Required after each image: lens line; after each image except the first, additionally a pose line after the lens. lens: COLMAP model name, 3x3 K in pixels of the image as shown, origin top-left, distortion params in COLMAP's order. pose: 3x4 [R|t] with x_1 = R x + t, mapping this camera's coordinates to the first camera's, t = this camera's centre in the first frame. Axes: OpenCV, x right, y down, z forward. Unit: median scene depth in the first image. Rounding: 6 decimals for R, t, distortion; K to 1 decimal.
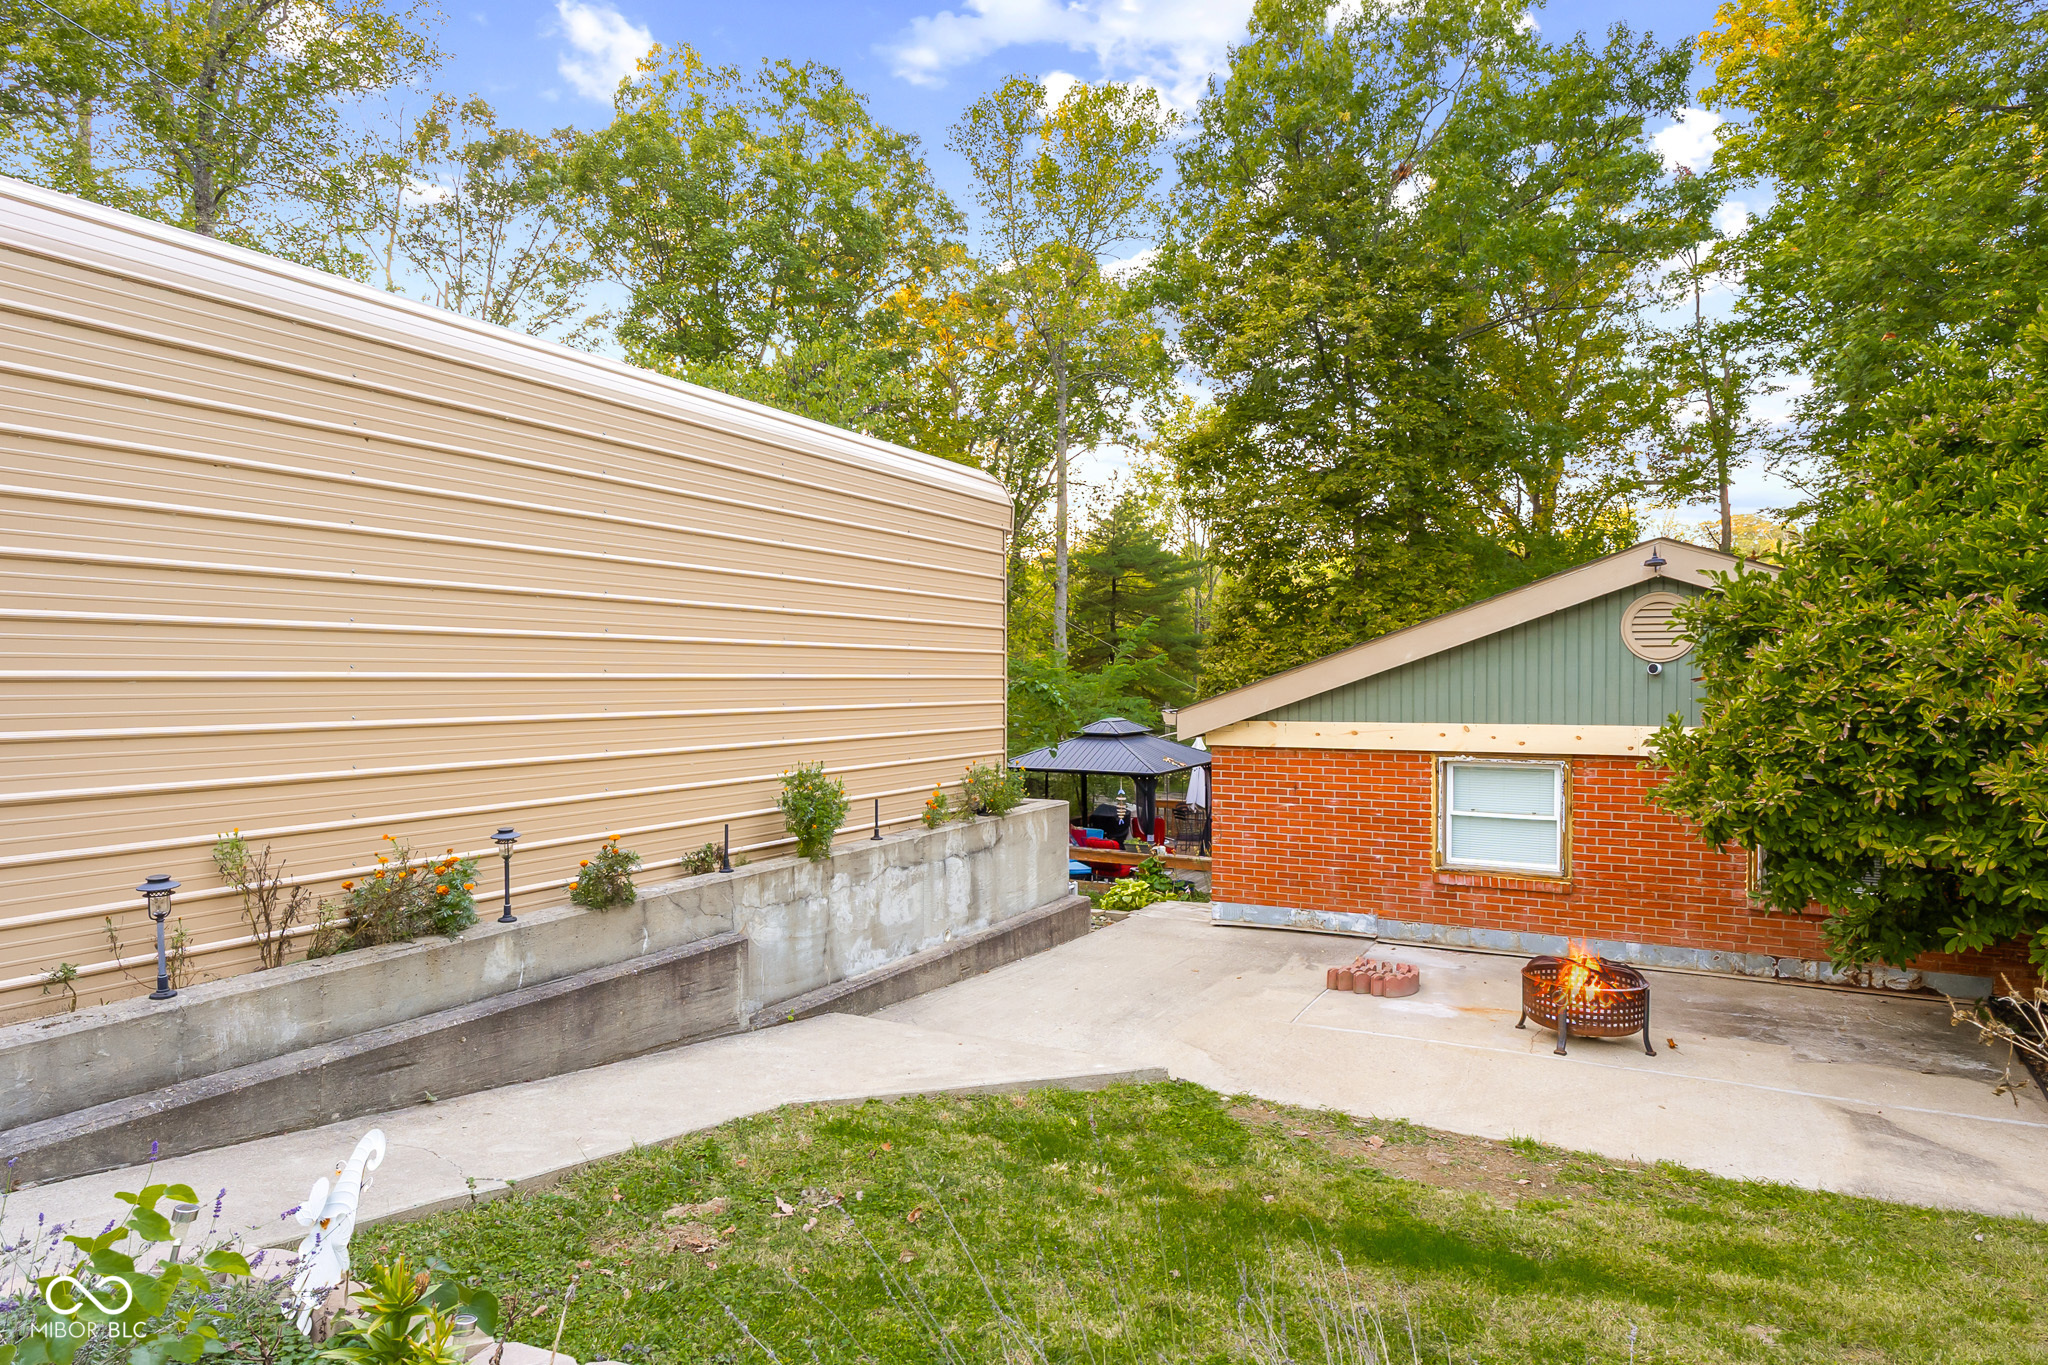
lens RADIAL K [[1145.5, 0, 1024.0], [0, 1145.5, 682.5], [0, 0, 1]] dist [-0.000117, 0.000440]
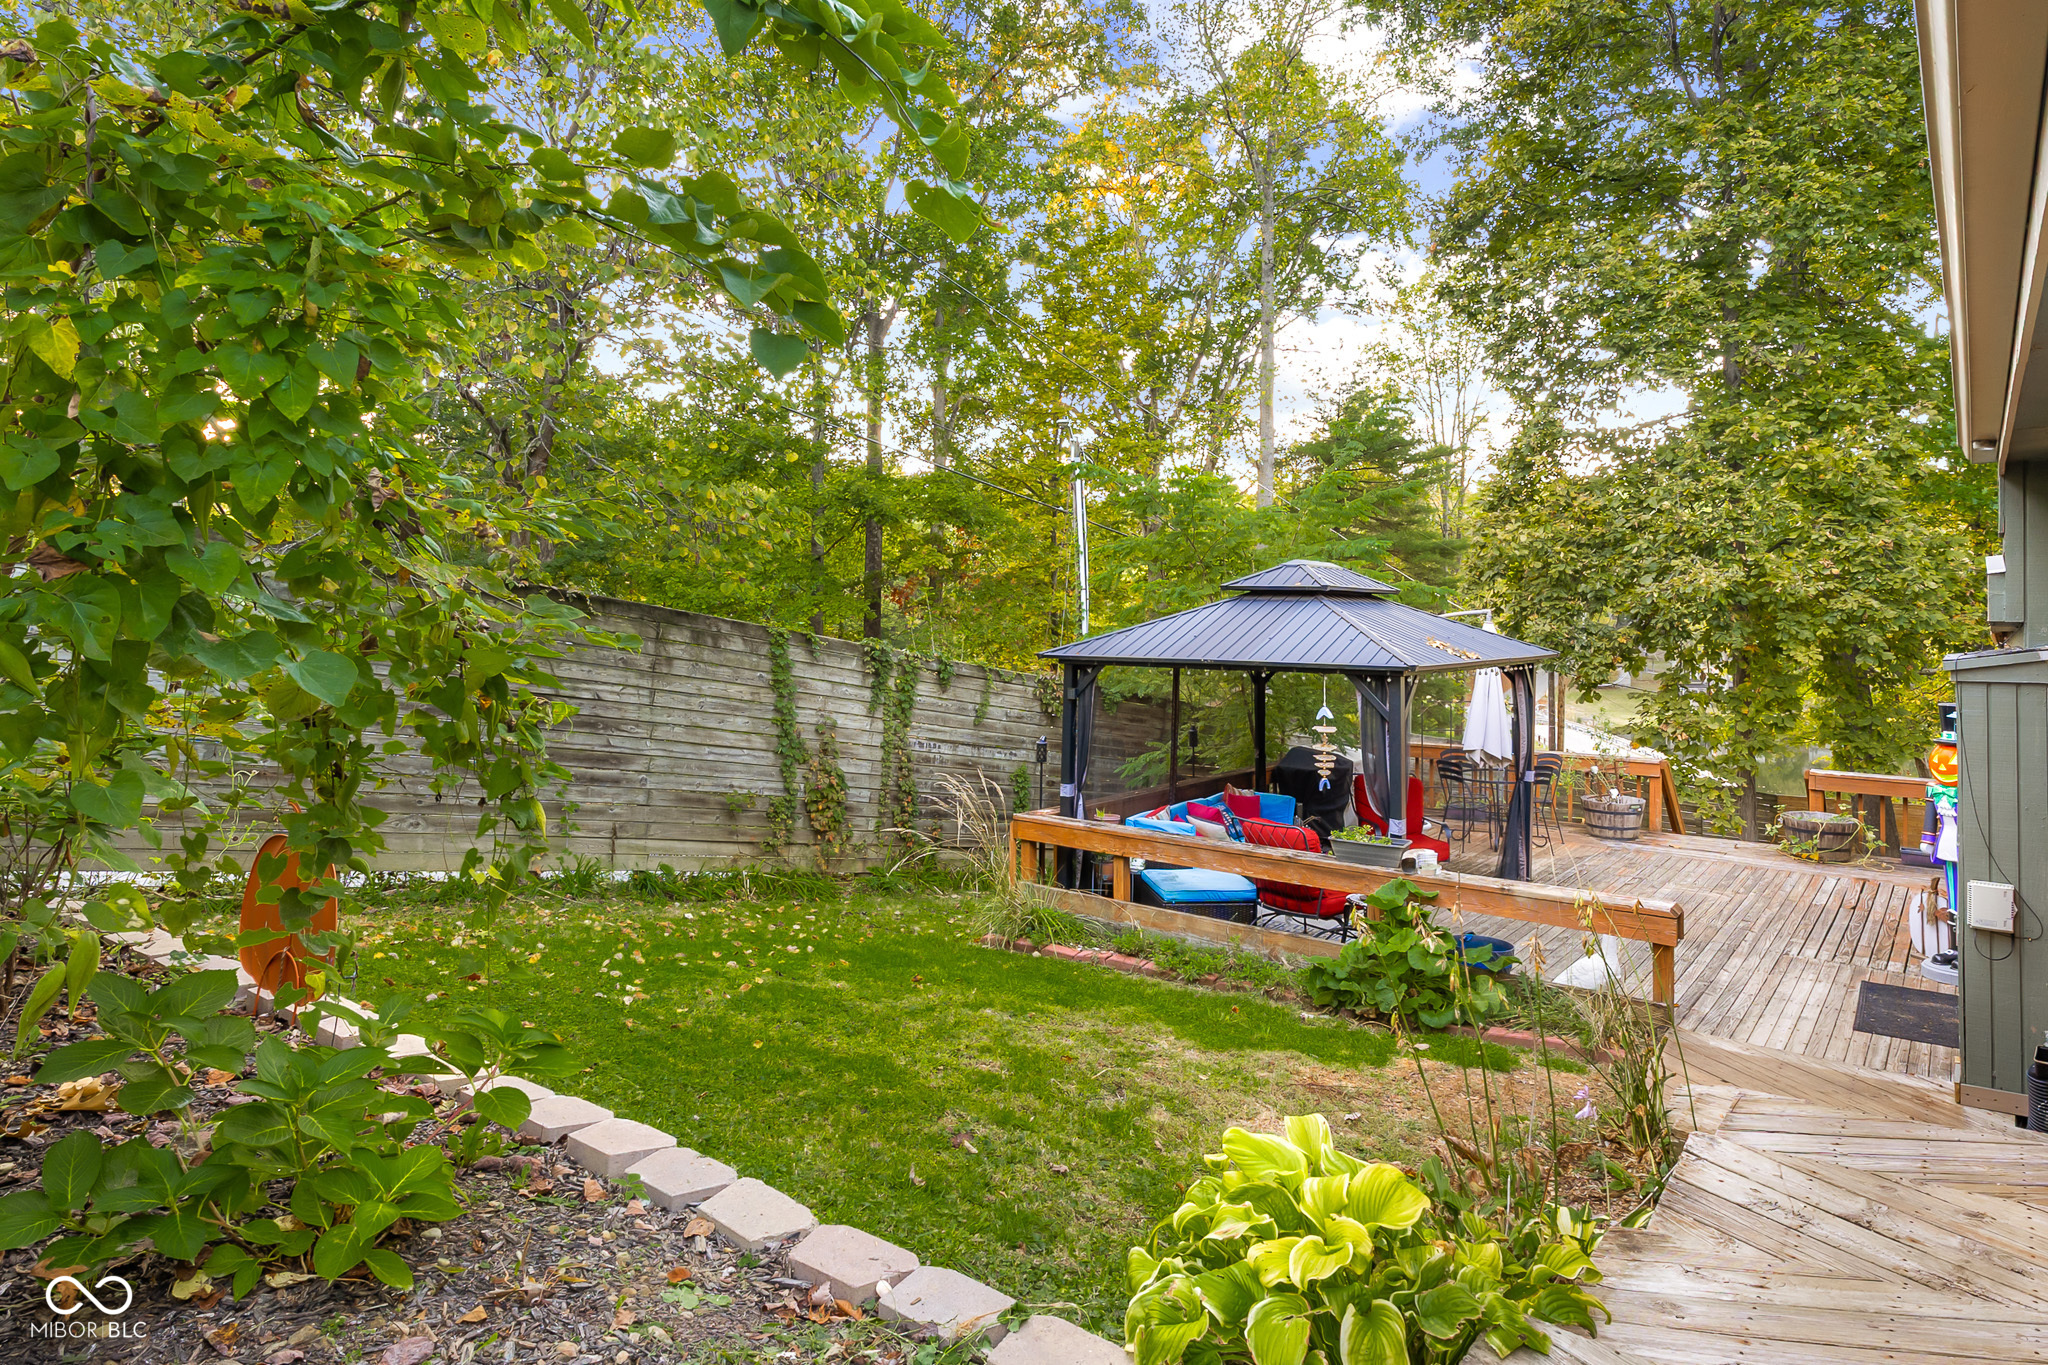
lens RADIAL K [[1184.4, 0, 1025.5], [0, 1184.4, 611.1], [0, 0, 1]] dist [-0.001337, -0.000588]
pose [[0.983169, 0.003426, -0.182667, 0.101945], [-0.005525, 0.999924, -0.010982, 0.114806], [0.182615, 0.011806, 0.983114, 0.998080]]
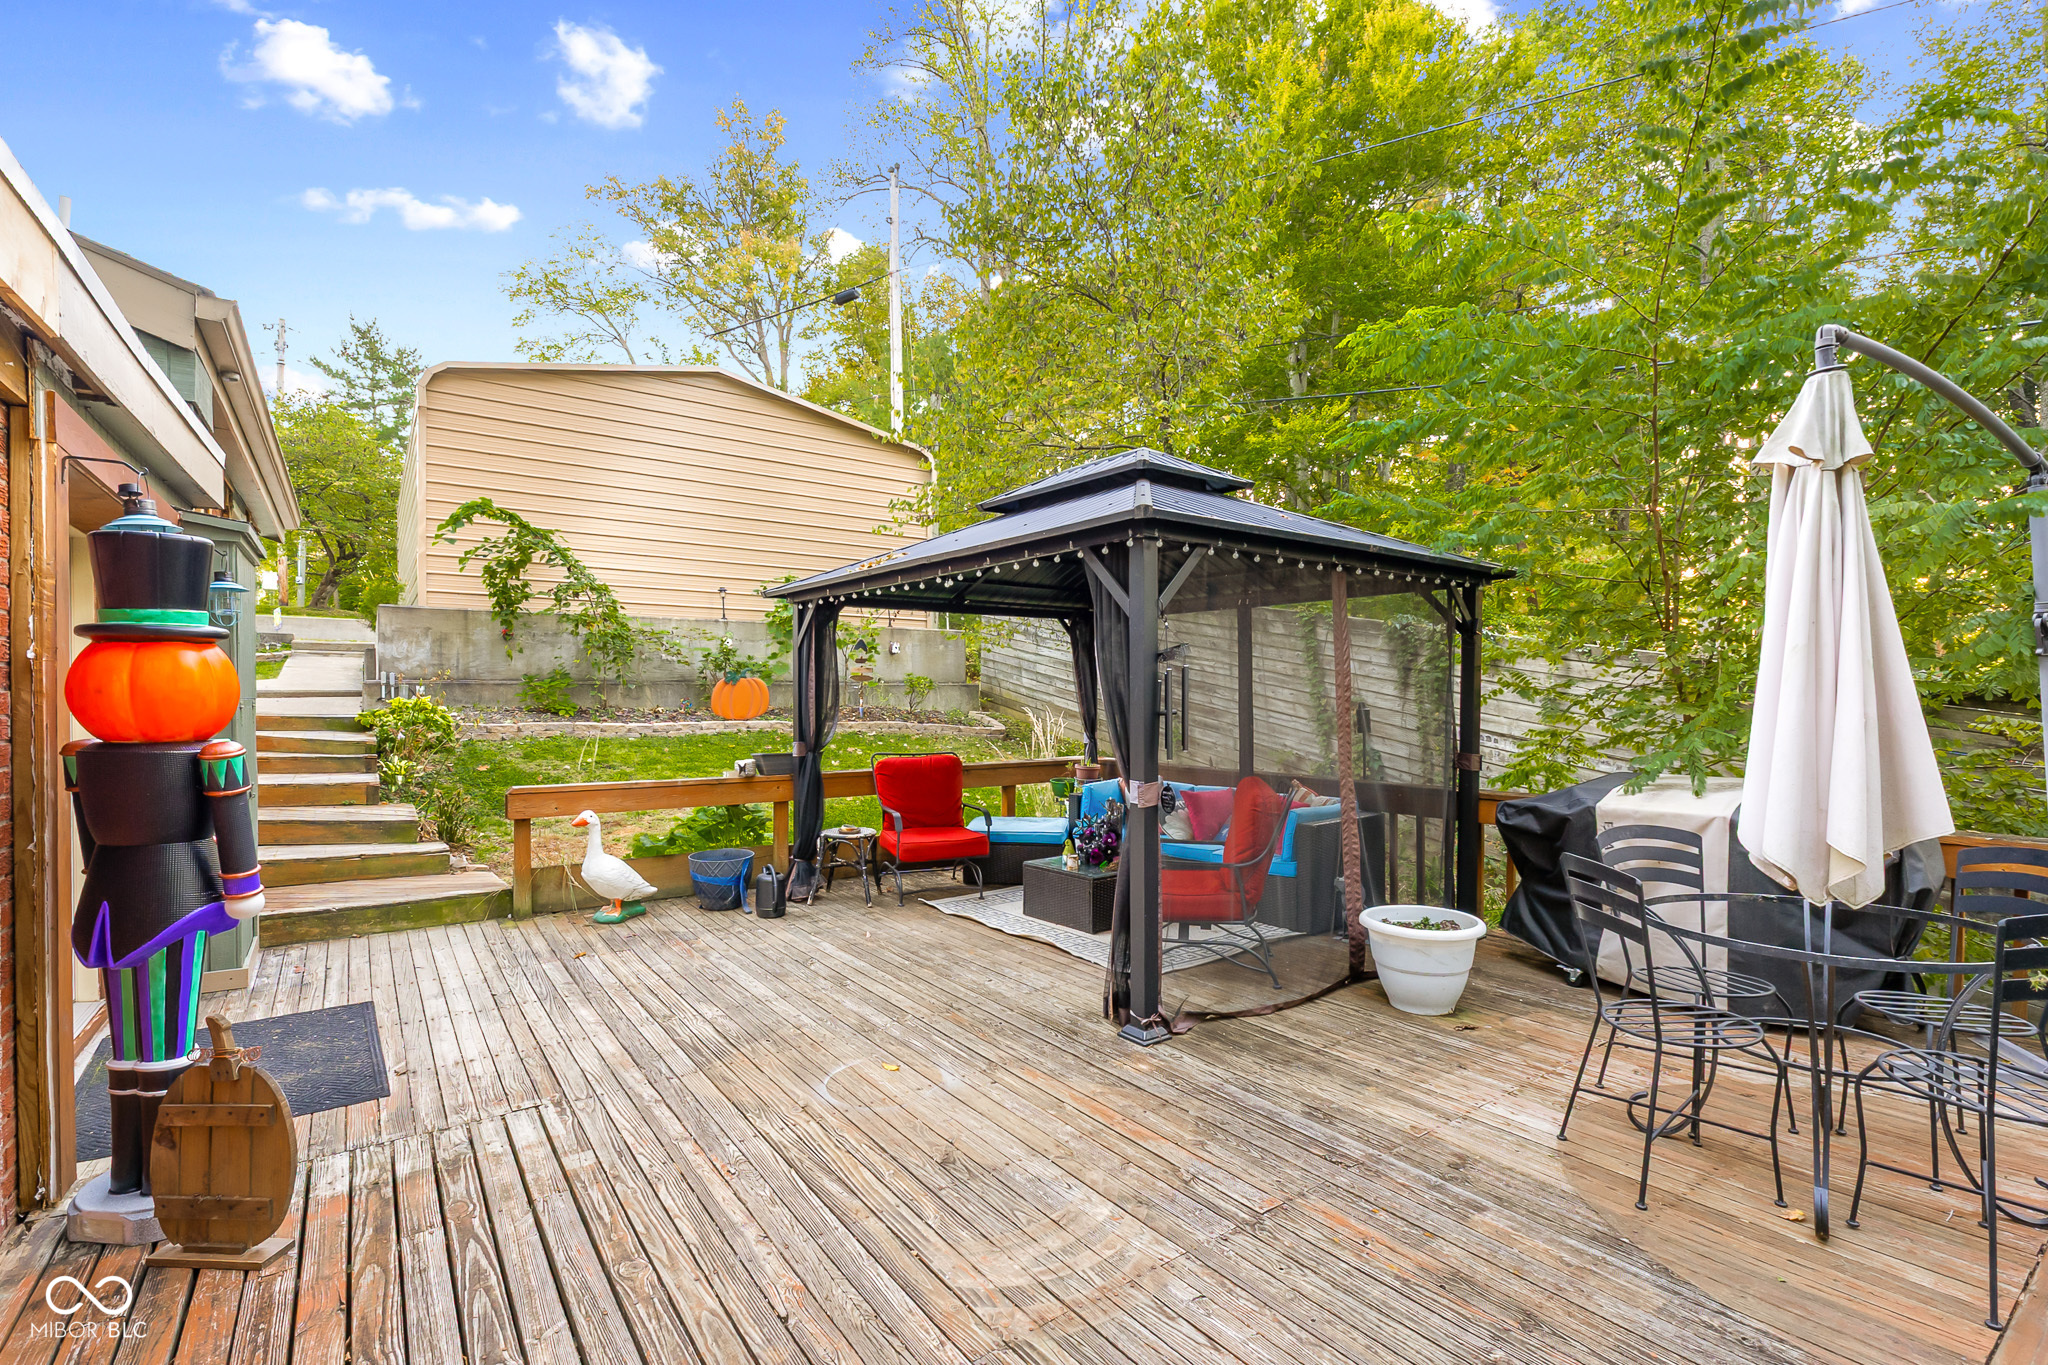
lens RADIAL K [[921.3, 0, 1024.0], [0, 921.3, 682.5], [0, 0, 1]] dist [-0.003899, -0.000504]
pose [[-0.431815, -0.006850, -0.901936, 0.696874], [-0.008213, 0.999960, -0.003662, 0.201364], [0.901925, 0.005826, -0.431853, 2.205371]]
